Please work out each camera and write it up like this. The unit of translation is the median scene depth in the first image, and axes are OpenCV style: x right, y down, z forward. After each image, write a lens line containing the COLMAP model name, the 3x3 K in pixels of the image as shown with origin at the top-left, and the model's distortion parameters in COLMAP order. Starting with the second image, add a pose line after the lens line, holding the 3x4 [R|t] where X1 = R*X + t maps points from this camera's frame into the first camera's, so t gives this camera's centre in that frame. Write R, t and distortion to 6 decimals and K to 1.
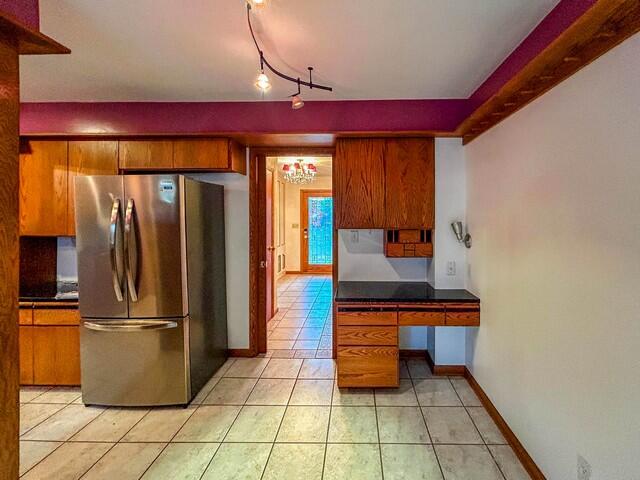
lens RADIAL K [[257.4, 0, 349.2], [0, 257.4, 214.0], [0, 0, 1]] dist [-0.001948, 0.000075]
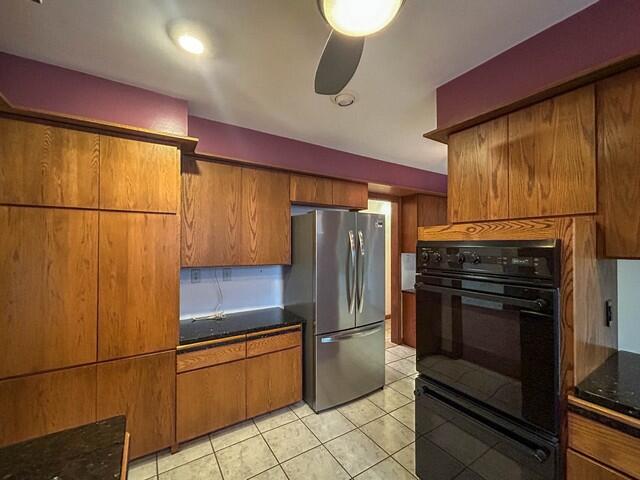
lens RADIAL K [[257.4, 0, 322.9], [0, 257.4, 241.5], [0, 0, 1]] dist [-0.001948, 0.000075]
pose [[0.851350, 0.006067, 0.524563, -1.340727], [-0.000700, 0.999945, -0.010428, 0.004829], [-0.524597, 0.008511, 0.851308, 0.019027]]
